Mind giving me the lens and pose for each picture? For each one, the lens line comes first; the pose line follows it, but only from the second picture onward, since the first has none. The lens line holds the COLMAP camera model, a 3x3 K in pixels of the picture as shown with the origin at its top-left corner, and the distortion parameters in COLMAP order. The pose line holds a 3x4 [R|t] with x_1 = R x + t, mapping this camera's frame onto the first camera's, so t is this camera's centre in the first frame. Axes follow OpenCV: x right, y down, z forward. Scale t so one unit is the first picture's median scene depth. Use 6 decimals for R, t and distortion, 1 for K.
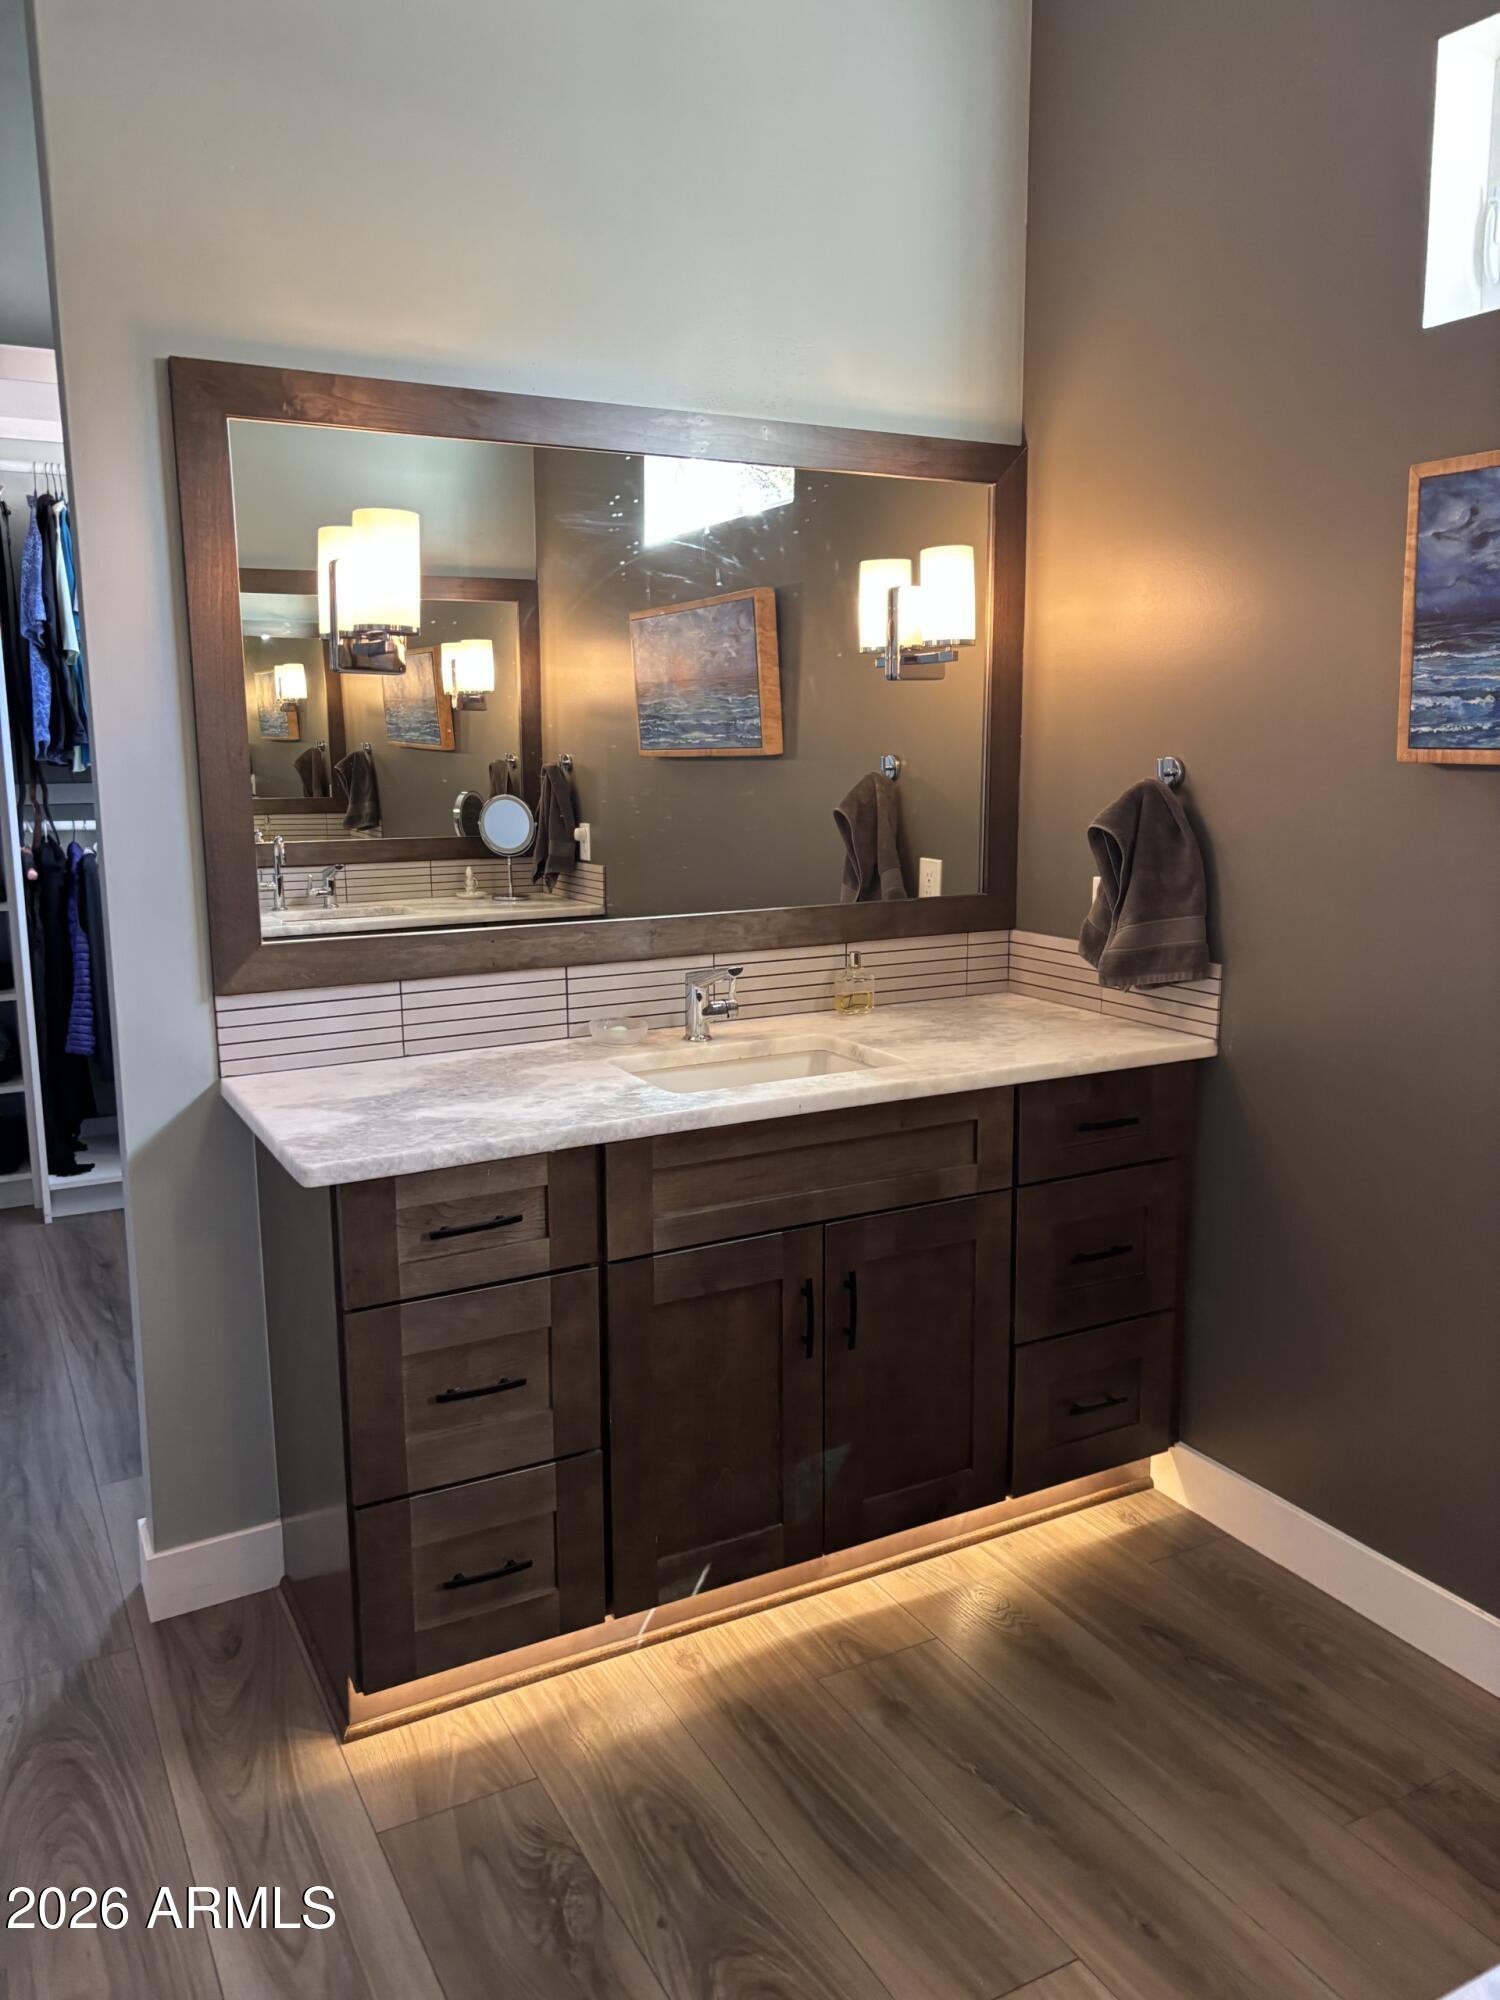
lens RADIAL K [[1506.0, 0, 762.4], [0, 1506.0, 988.7], [0, 0, 1]] dist [0.022382, -0.019413]
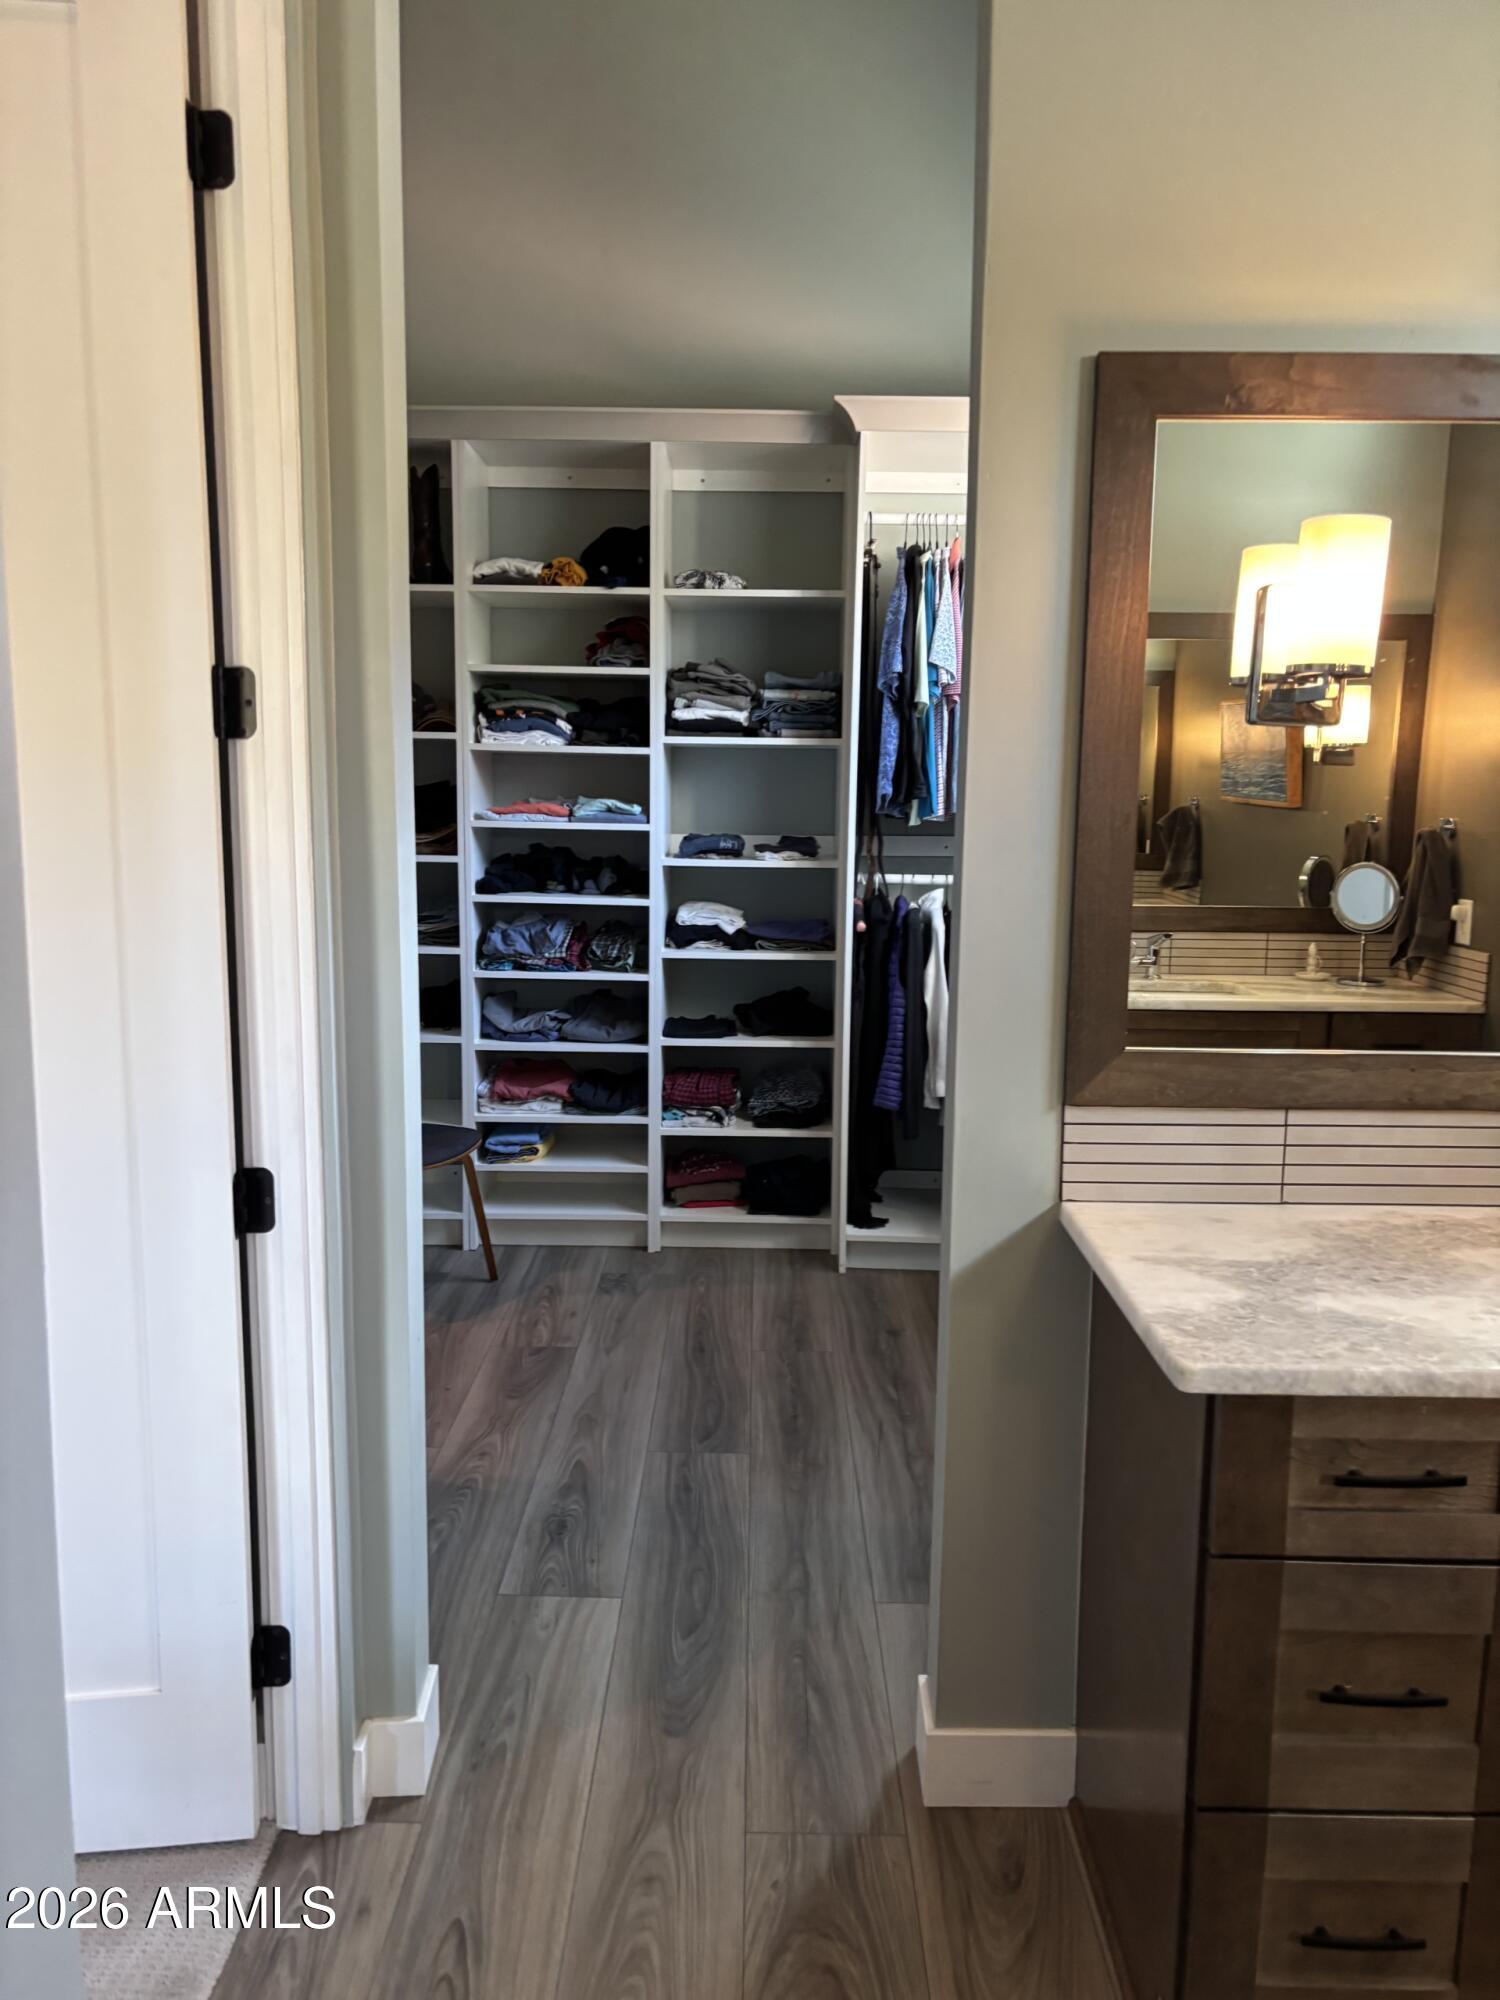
lens RADIAL K [[1506.0, 0, 747.0], [0, 1506.0, 1002.0], [0, 0, 1]] dist [0.022382, -0.019413]
pose [[0.870688, 0.085225, -0.484395, -0.110702], [-0.095765, 0.995400, 0.002997, -0.037960], [0.482422, 0.043778, 0.874844, 0.167283]]
